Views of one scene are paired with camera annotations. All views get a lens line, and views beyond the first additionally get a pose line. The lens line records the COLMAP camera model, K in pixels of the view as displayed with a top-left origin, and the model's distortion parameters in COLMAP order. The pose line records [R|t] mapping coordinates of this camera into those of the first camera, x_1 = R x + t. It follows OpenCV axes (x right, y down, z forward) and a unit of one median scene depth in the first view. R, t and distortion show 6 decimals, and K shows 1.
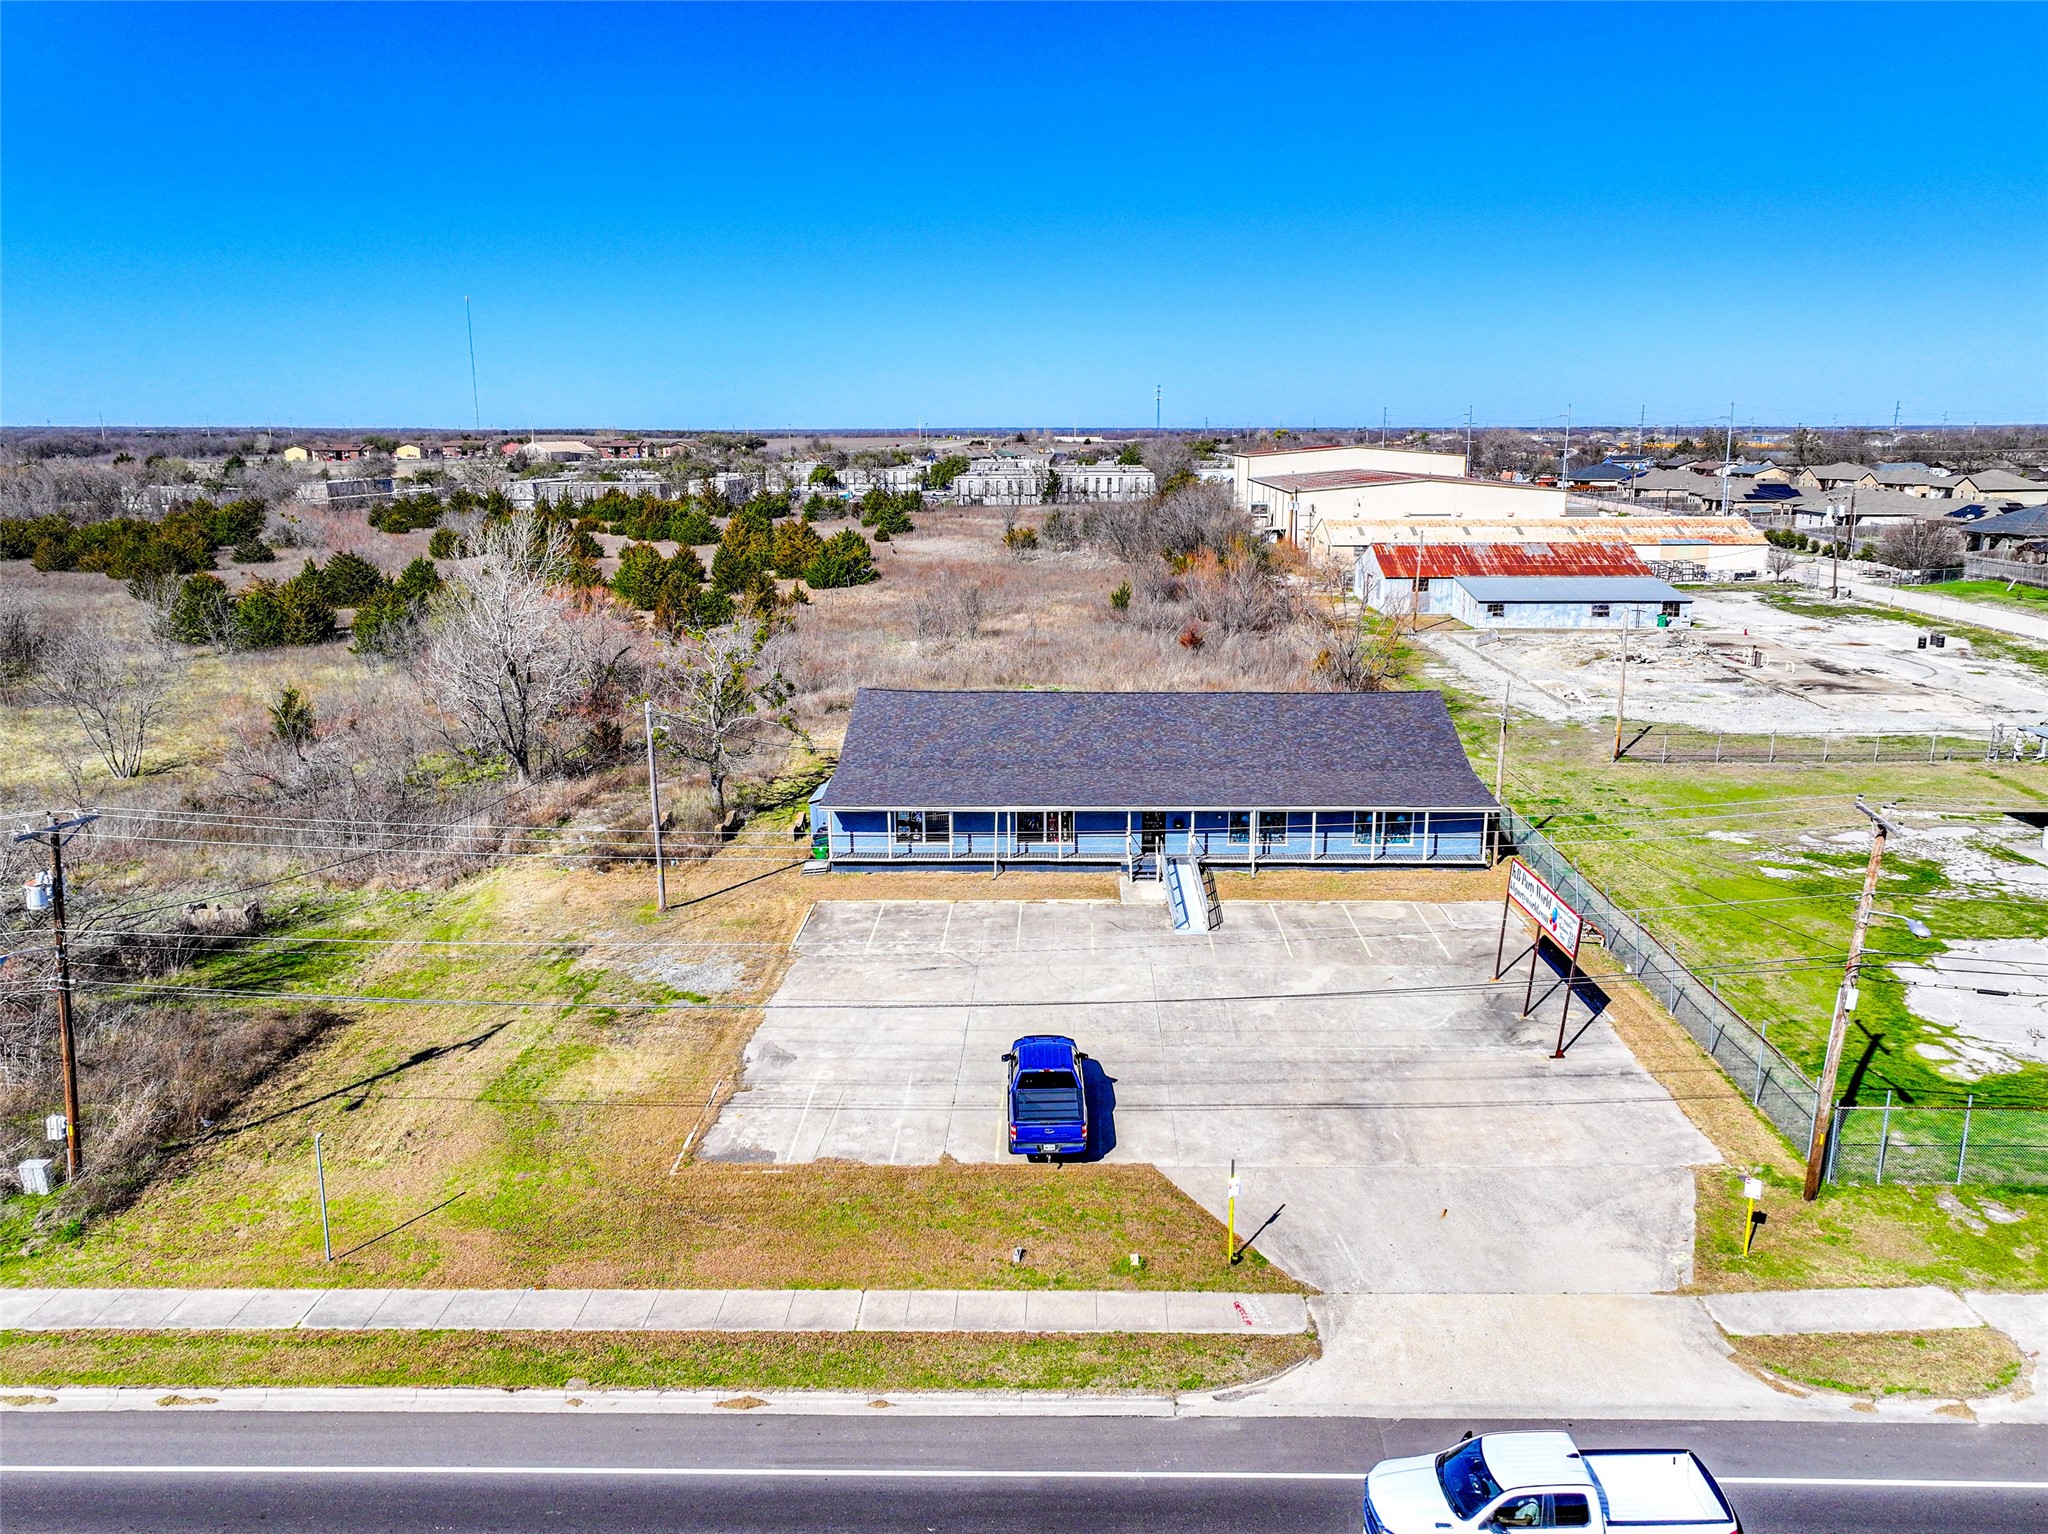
lens RADIAL K [[1430.9, 0, 1026.2], [0, 1430.9, 773.6], [0, 0, 1]] dist [0.006202, 0.002749]
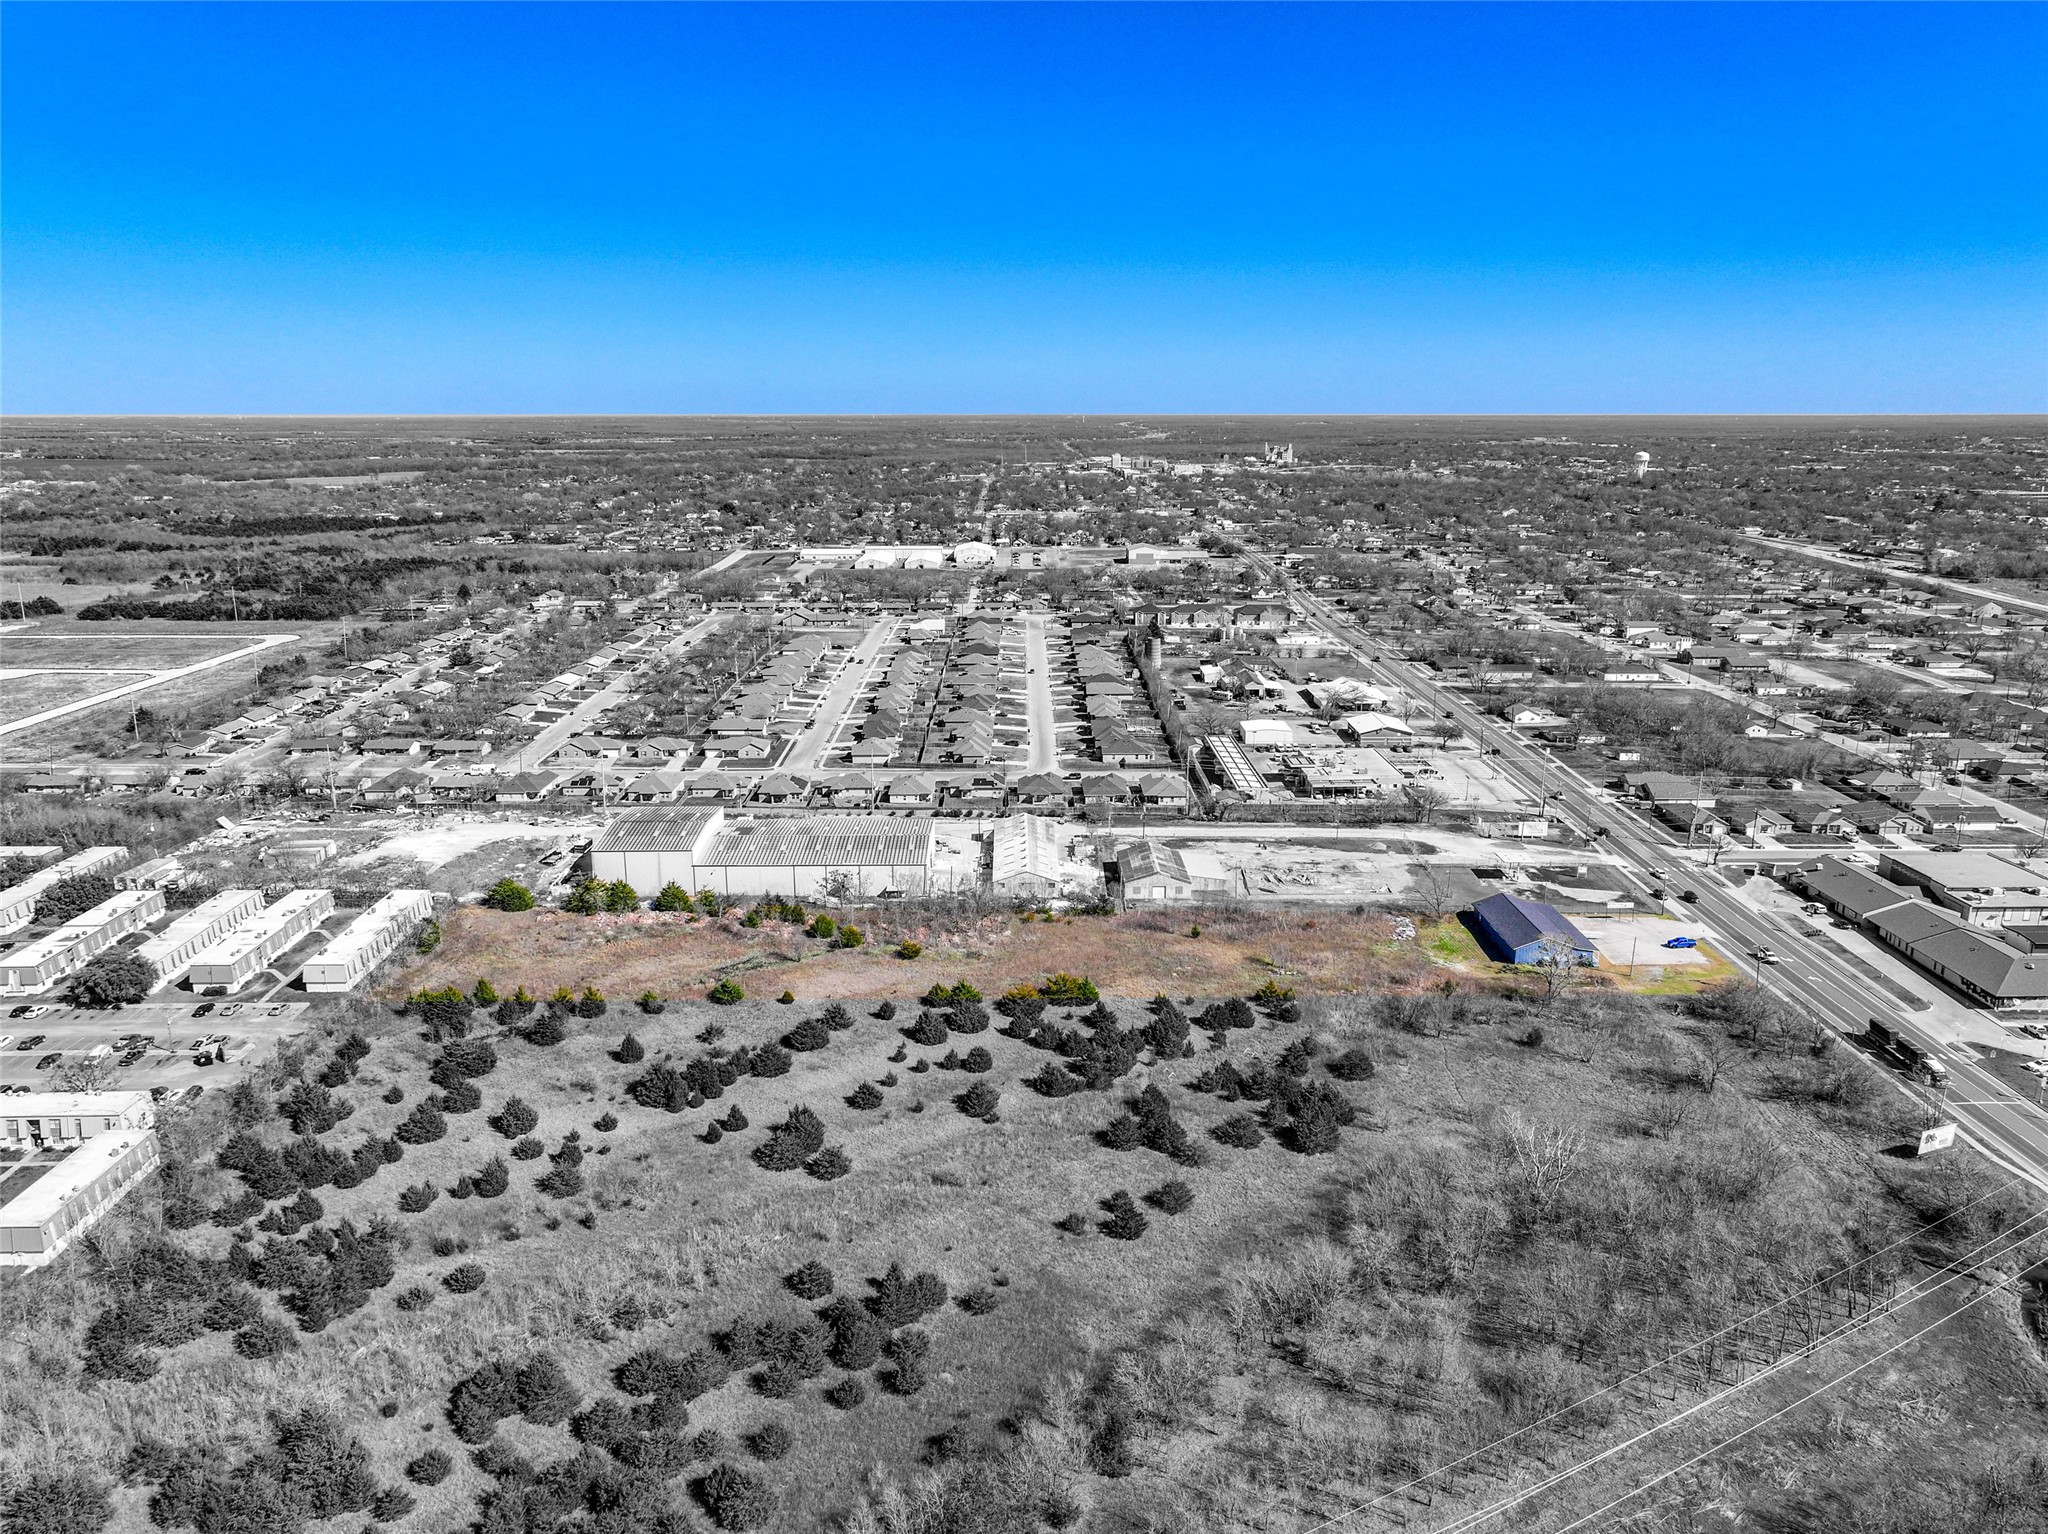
lens RADIAL K [[1433.2, 0, 1029.4], [0, 1433.2, 766.1], [0, 0, 1]] dist [-0.002899, 0.019915]
pose [[-0.052724, -0.237240, 0.970019, -1.783569], [0.235451, 0.941031, 0.242948, -0.852990], [-0.970455, 0.241201, 0.006243, 1.039306]]
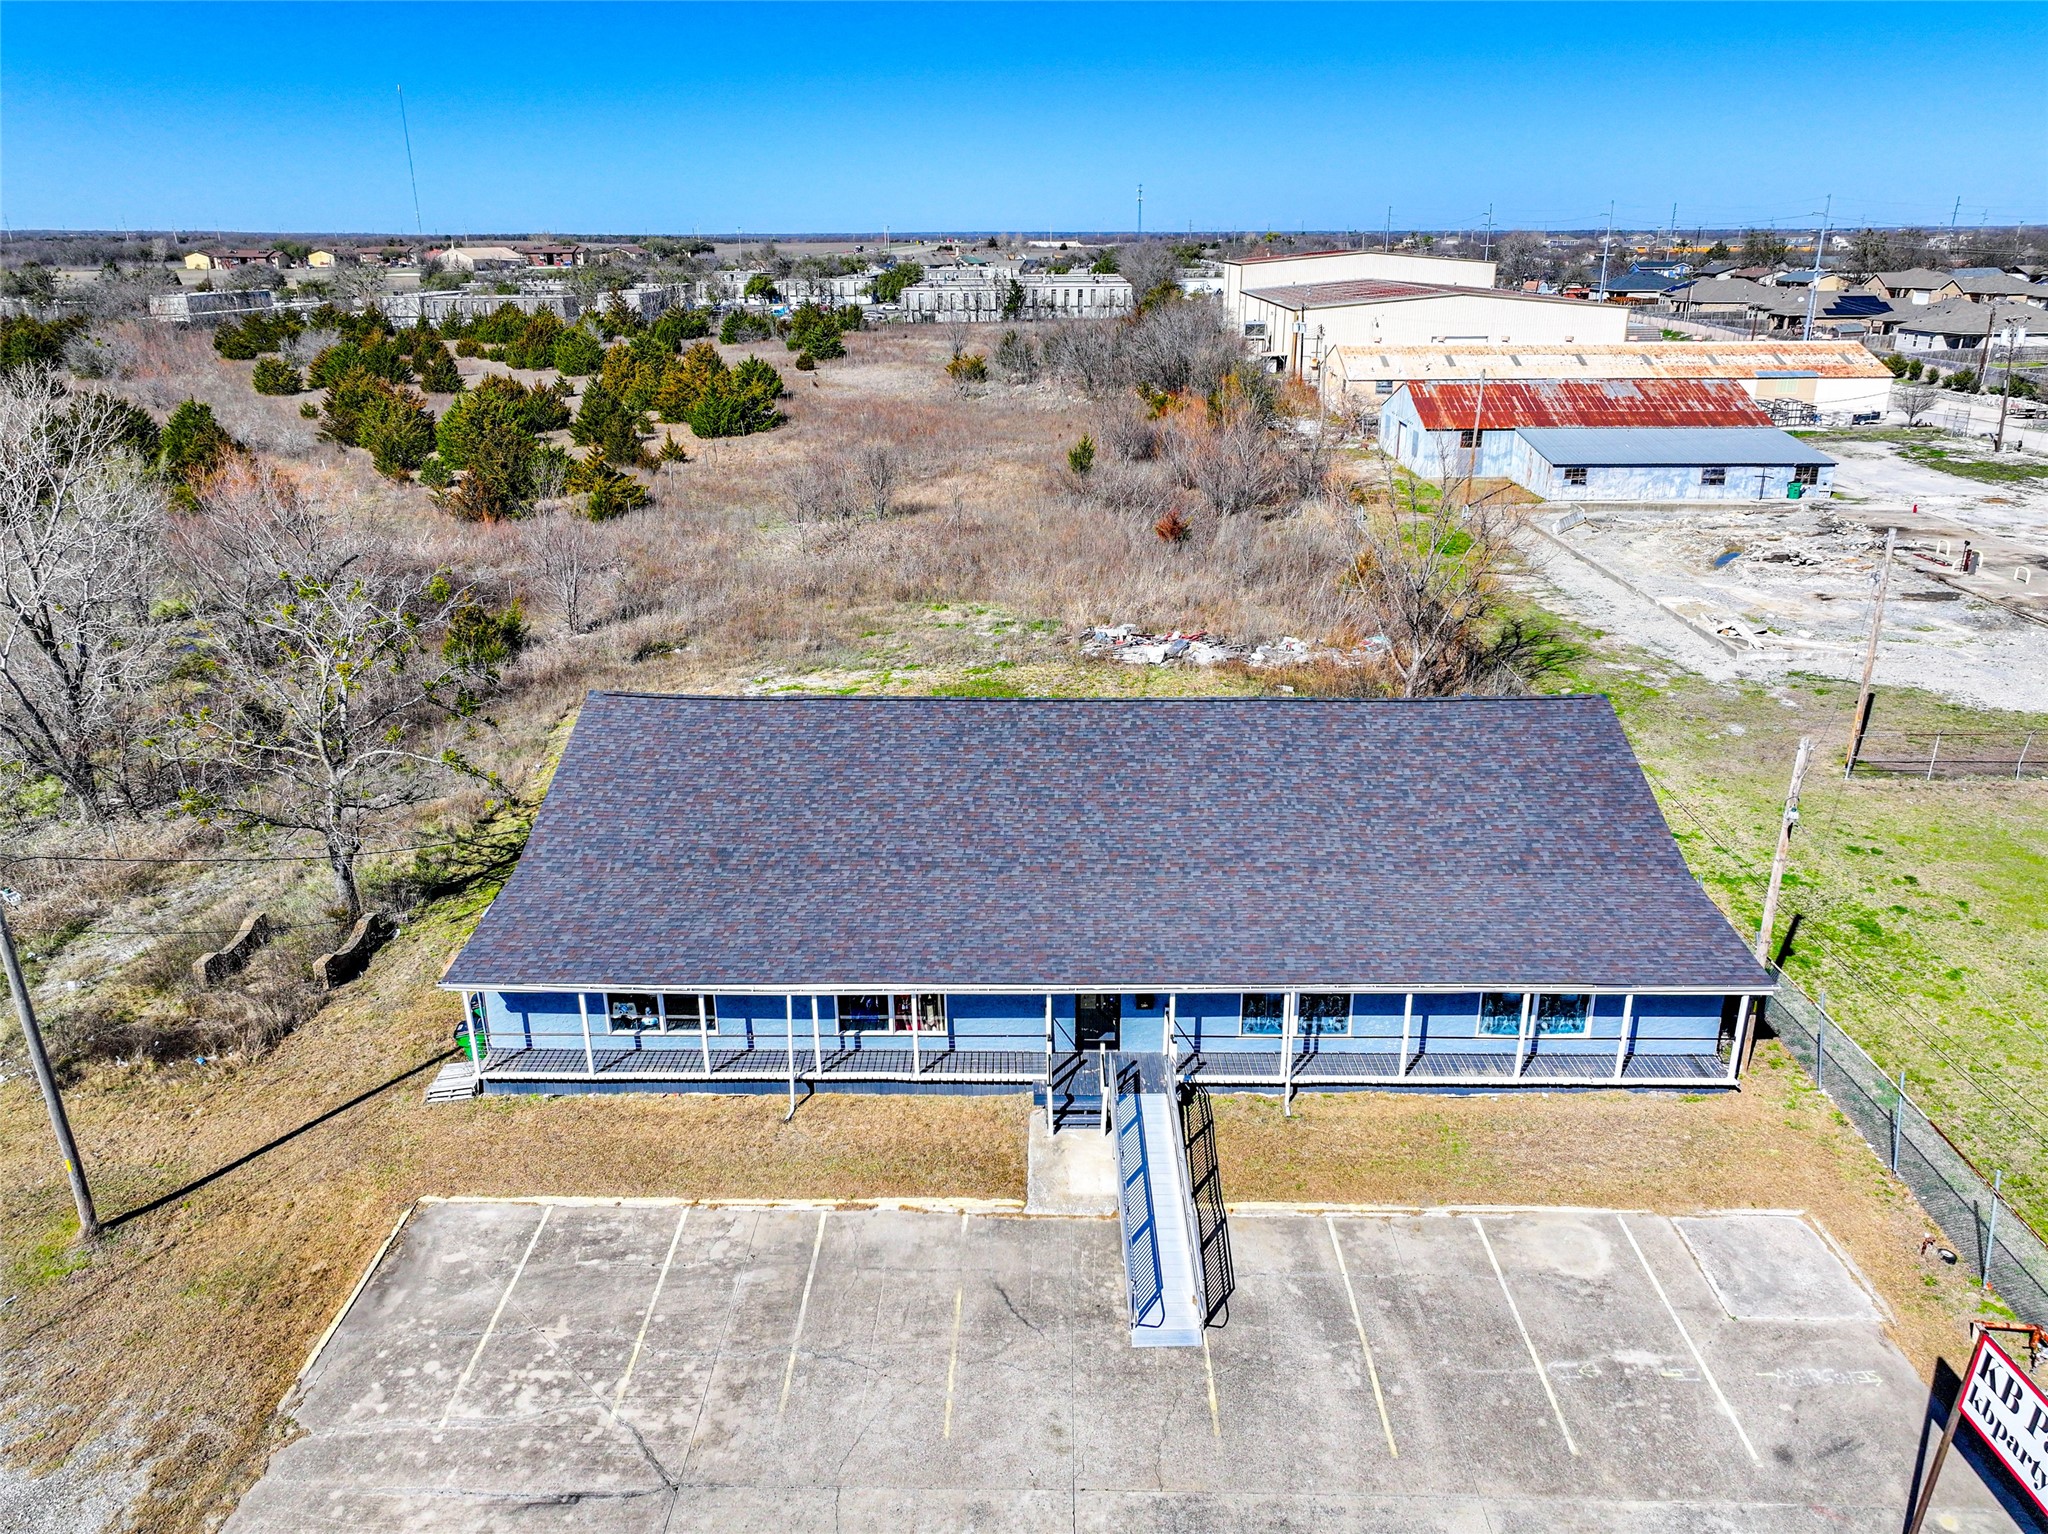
lens RADIAL K [[1433.2, 0, 1029.4], [0, 1433.2, 766.1], [0, 0, 1]] dist [-0.002899, 0.019915]
pose [[0.999853, -0.007142, 0.015610, 0.021953], [0.005227, 0.992828, 0.119437, -0.043652], [-0.016351, -0.119338, 0.992719, 0.190349]]
